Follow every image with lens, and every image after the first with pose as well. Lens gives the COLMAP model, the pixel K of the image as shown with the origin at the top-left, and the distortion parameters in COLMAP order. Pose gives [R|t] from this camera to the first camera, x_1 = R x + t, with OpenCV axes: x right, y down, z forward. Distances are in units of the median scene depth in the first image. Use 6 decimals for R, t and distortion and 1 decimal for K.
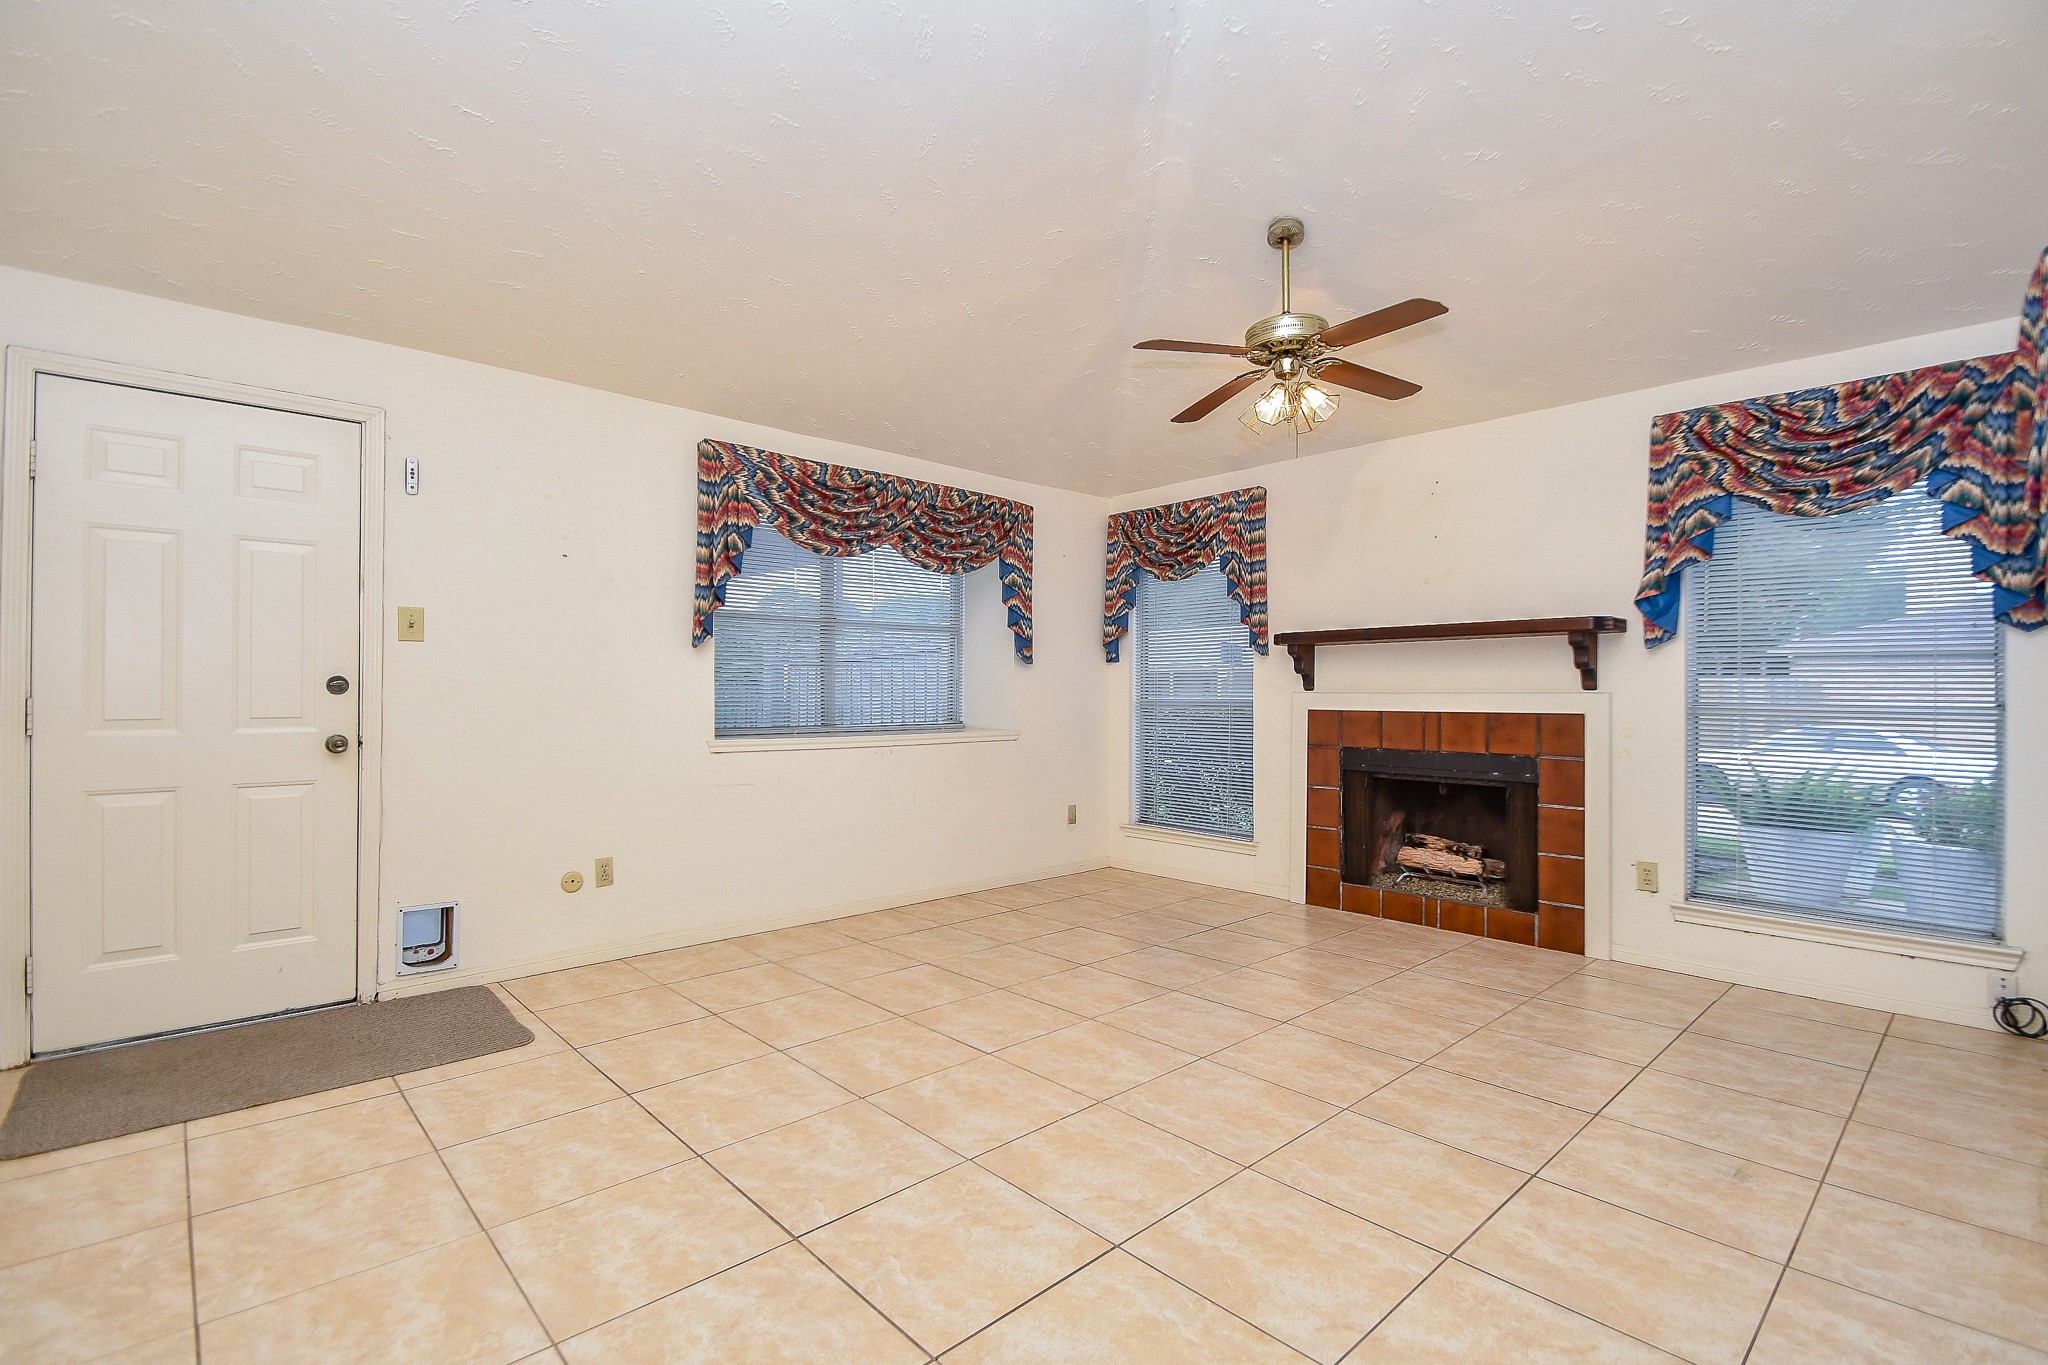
lens RADIAL K [[926.2, 0, 1019.3], [0, 926.2, 660.1], [0, 0, 1]] dist [0.012057, -0.013283]
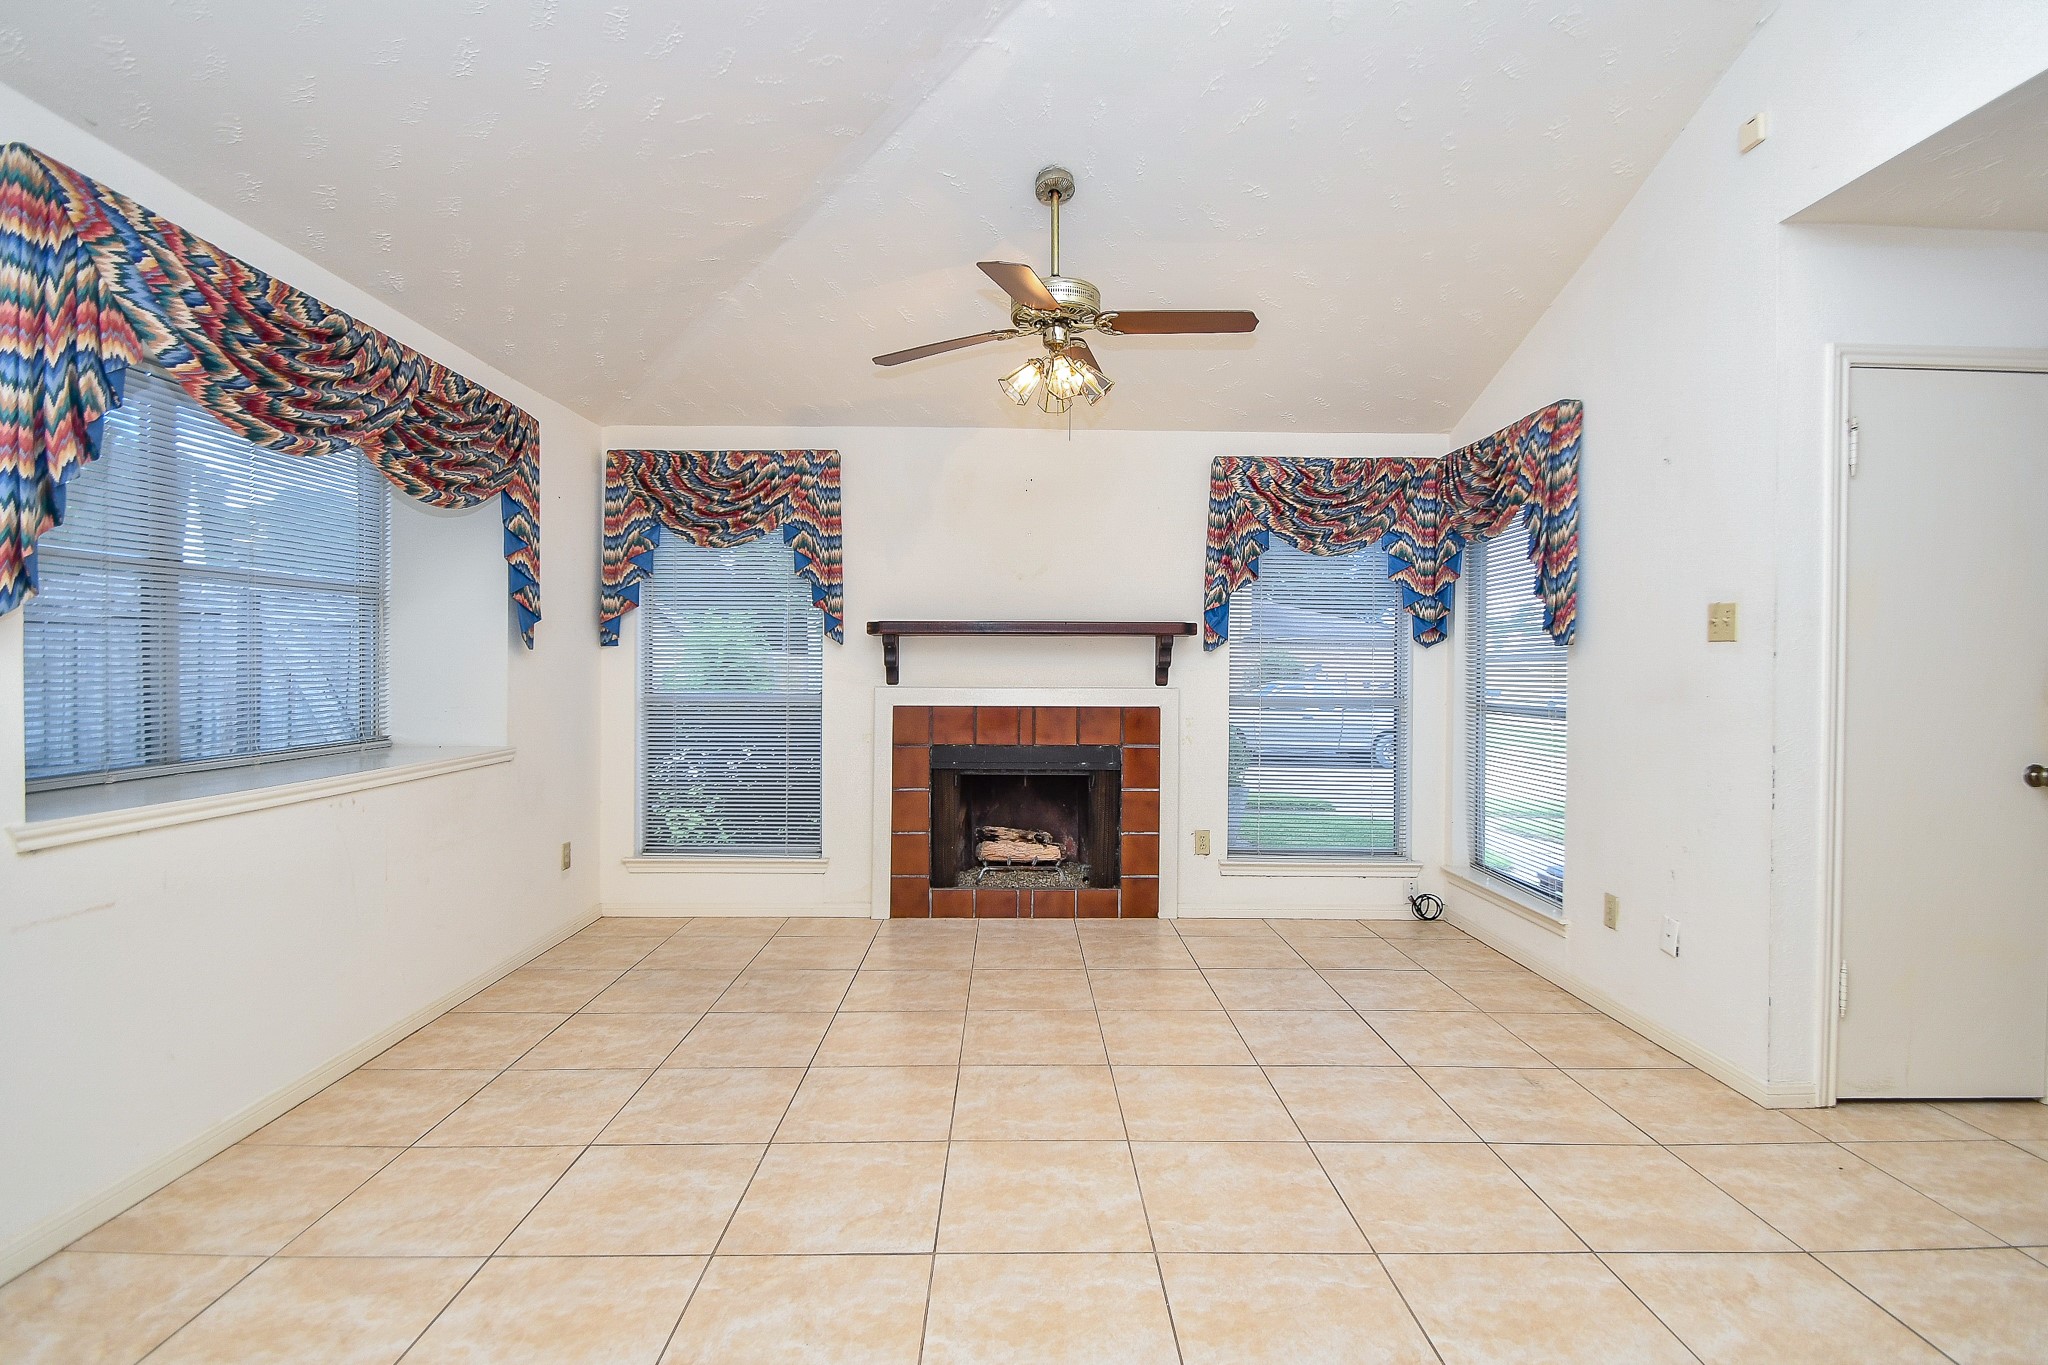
lens RADIAL K [[926.2, 0, 1022.5], [0, 926.2, 658.5], [0, 0, 1]] dist [0.012057, -0.013283]
pose [[0.672781, 0.005941, 0.739818, -0.373159], [-0.029893, 0.999369, 0.019160, -0.019431], [-0.739238, -0.035006, 0.672534, 0.385996]]
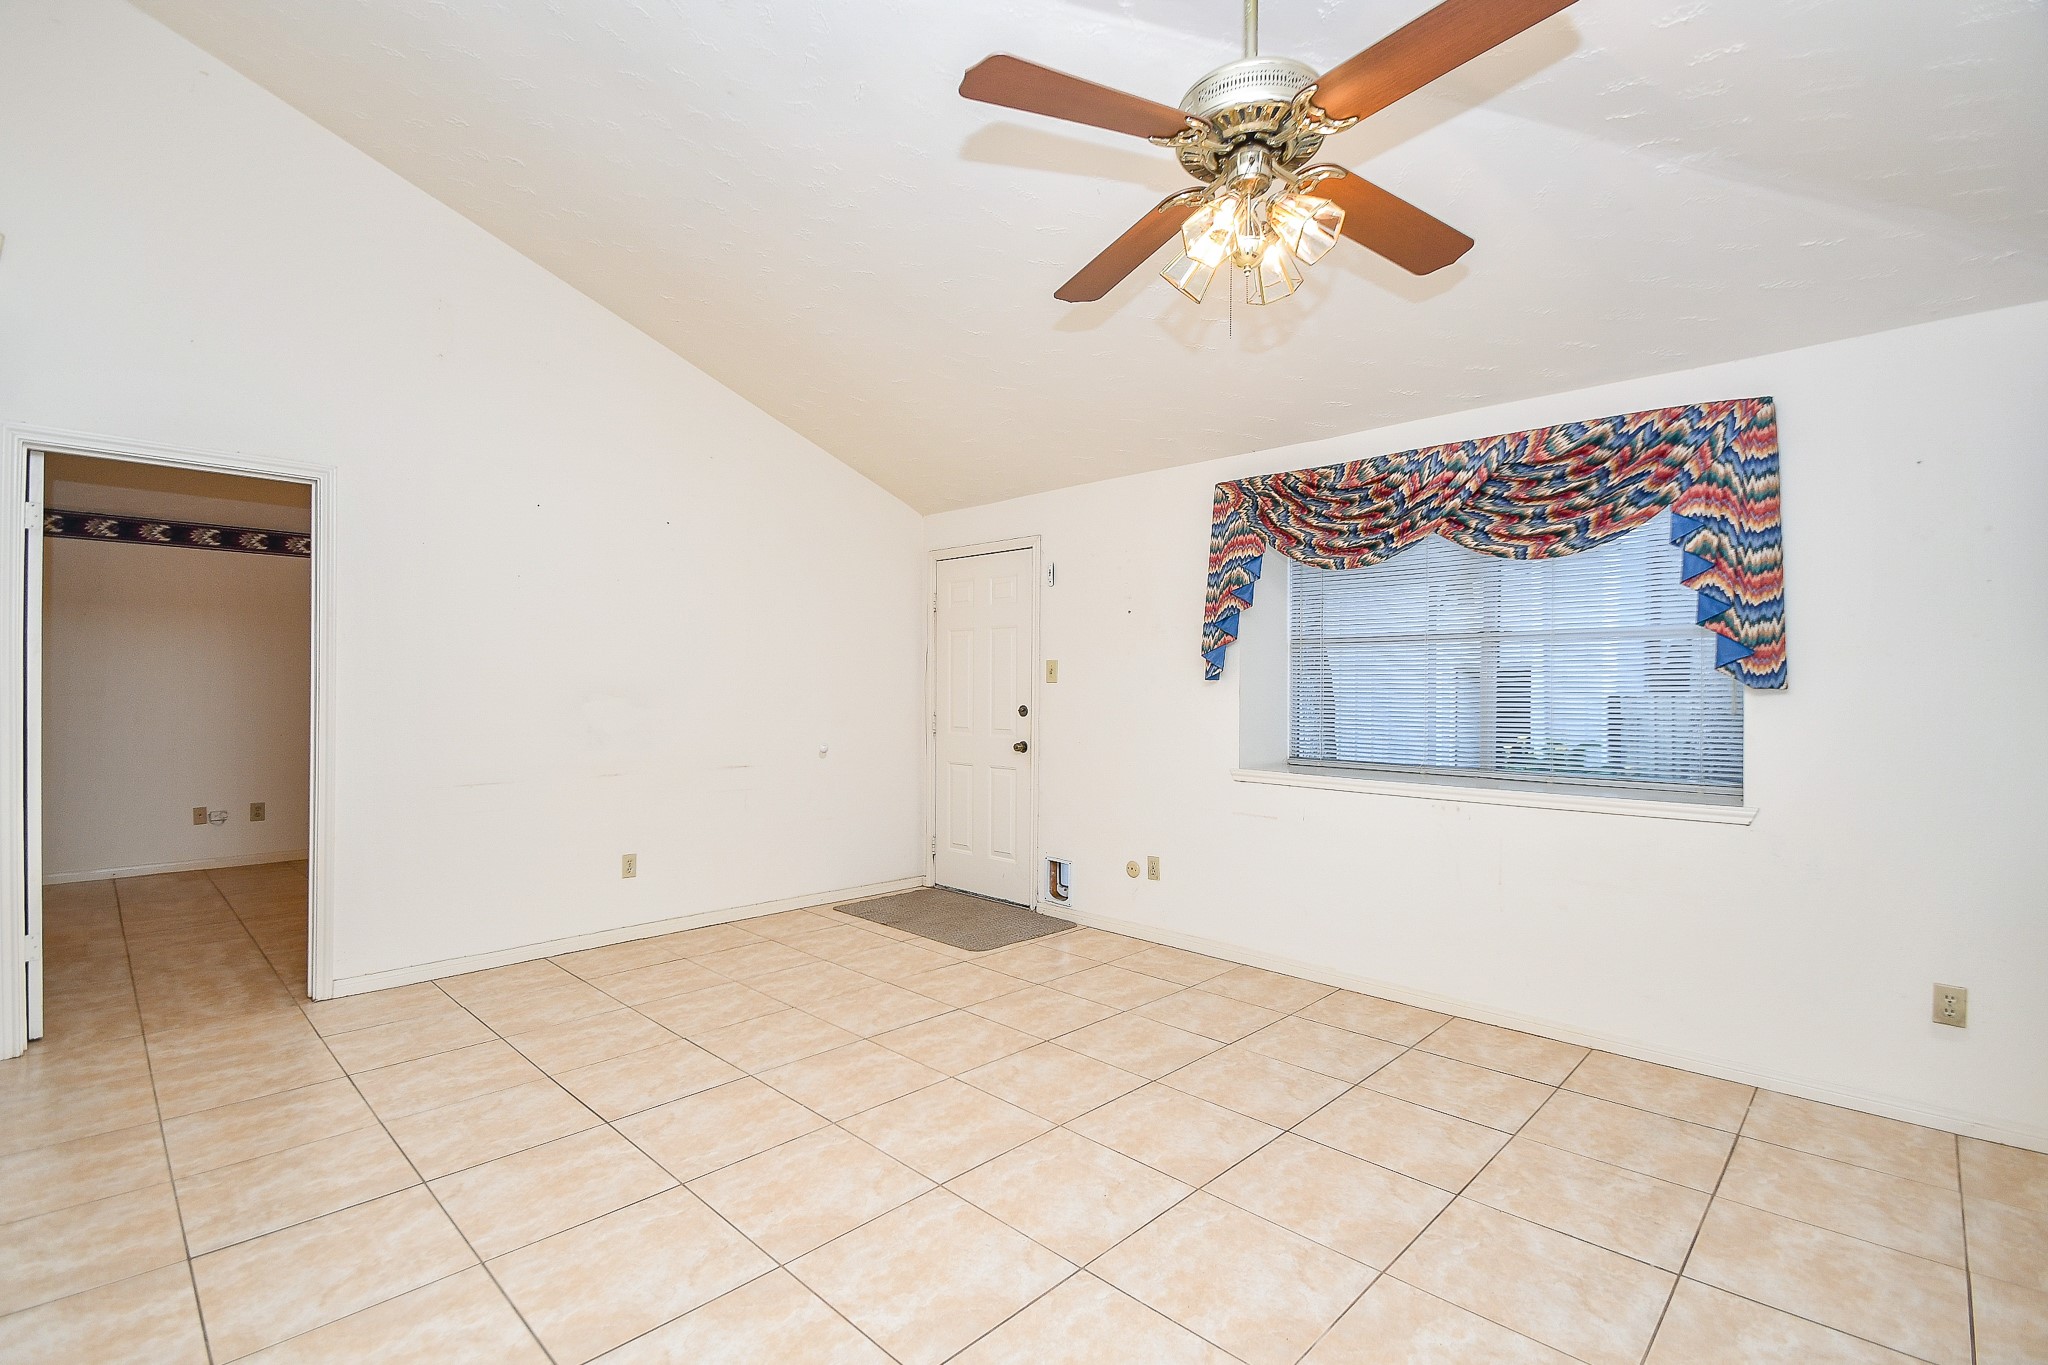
lens RADIAL K [[926.2, 0, 994.3], [0, 926.2, 662.0], [0, 0, 1]] dist [0.012057, -0.013283]
pose [[0.039810, -0.030526, -0.998741, 0.782426], [0.027188, 0.999196, -0.029457, -0.010828], [0.998837, -0.025981, 0.040608, 0.768650]]
